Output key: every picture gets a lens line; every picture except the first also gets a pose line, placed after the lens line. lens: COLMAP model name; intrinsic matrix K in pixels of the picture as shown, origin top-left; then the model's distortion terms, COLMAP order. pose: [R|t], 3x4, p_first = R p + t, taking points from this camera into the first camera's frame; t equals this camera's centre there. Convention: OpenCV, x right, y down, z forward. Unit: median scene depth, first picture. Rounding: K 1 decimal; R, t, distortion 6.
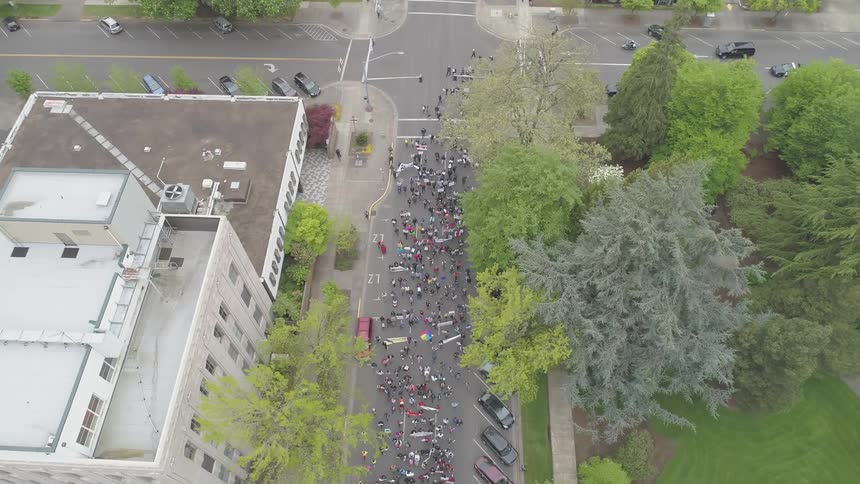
lens RADIAL K [[610.8, 0, 428.0], [0, 610.8, 240.9], [0, 0, 1]] dist [-0.004545, 0.000310]
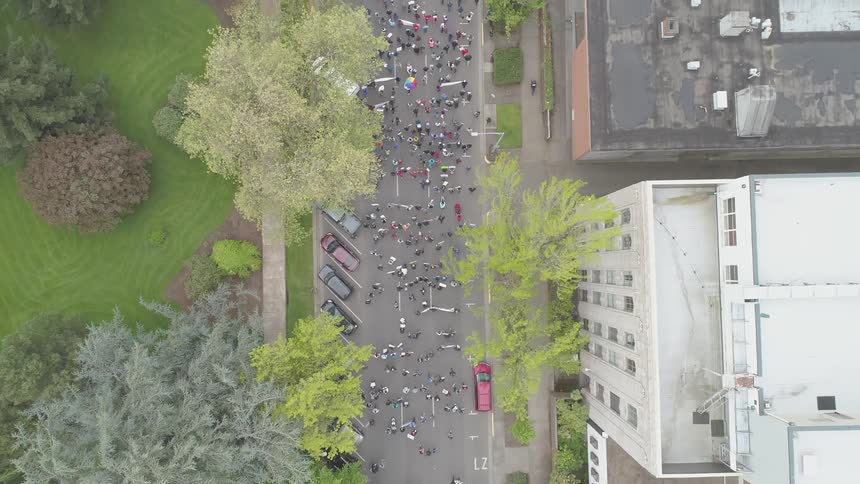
lens RADIAL K [[610.8, 0, 426.6], [0, 610.8, 243.1], [0, 0, 1]] dist [-0.004545, 0.000310]
pose [[-0.997727, 0.066086, 0.013183, -0.059414], [-0.046913, -0.821594, 0.568140, -0.226673], [0.048378, 0.566230, 0.822827, 0.147131]]
